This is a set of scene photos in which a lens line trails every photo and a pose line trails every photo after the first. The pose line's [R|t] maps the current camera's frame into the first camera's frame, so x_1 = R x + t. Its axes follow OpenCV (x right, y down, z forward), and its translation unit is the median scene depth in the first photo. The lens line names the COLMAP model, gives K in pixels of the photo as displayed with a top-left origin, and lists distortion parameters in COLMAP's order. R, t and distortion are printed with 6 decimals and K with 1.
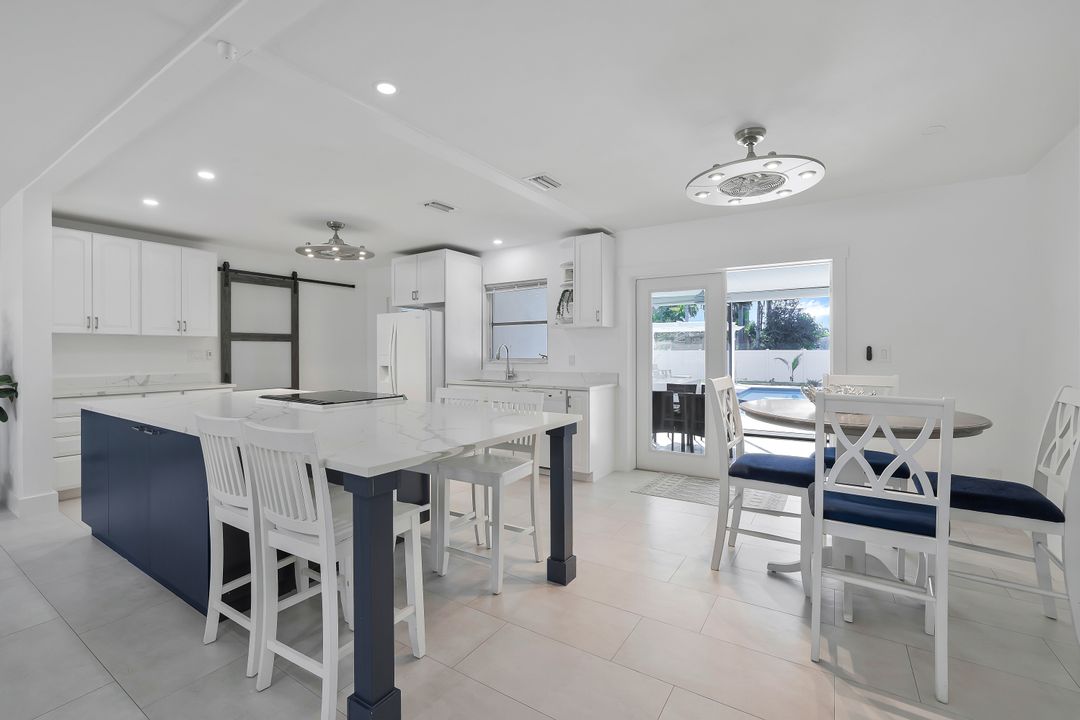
lens RADIAL K [[471.3, 0, 526.0], [0, 471.3, 348.4], [0, 0, 1]] dist [-0.034482, 0.006400]
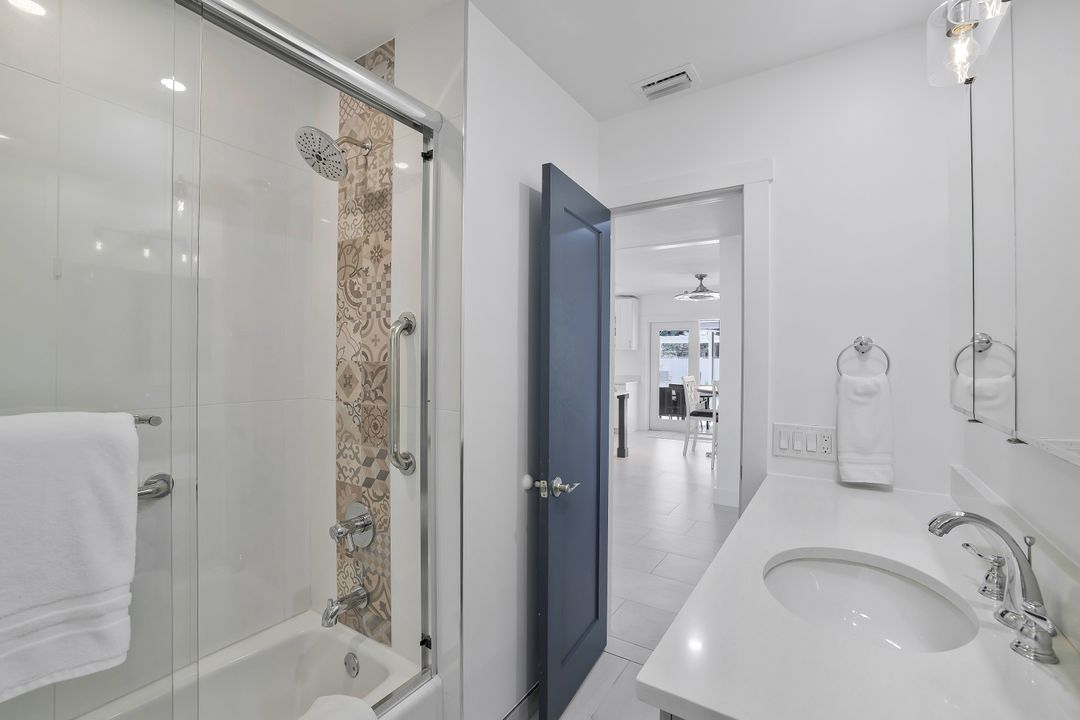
lens RADIAL K [[471.3, 0, 539.1], [0, 471.3, 358.6], [0, 0, 1]] dist [-0.034482, 0.006400]
pose [[0.999871, 0.010139, 0.012477, -0.212307], [-0.010231, 0.999921, 0.007309, -0.021523], [-0.012402, -0.007436, 0.999895, -0.783410]]
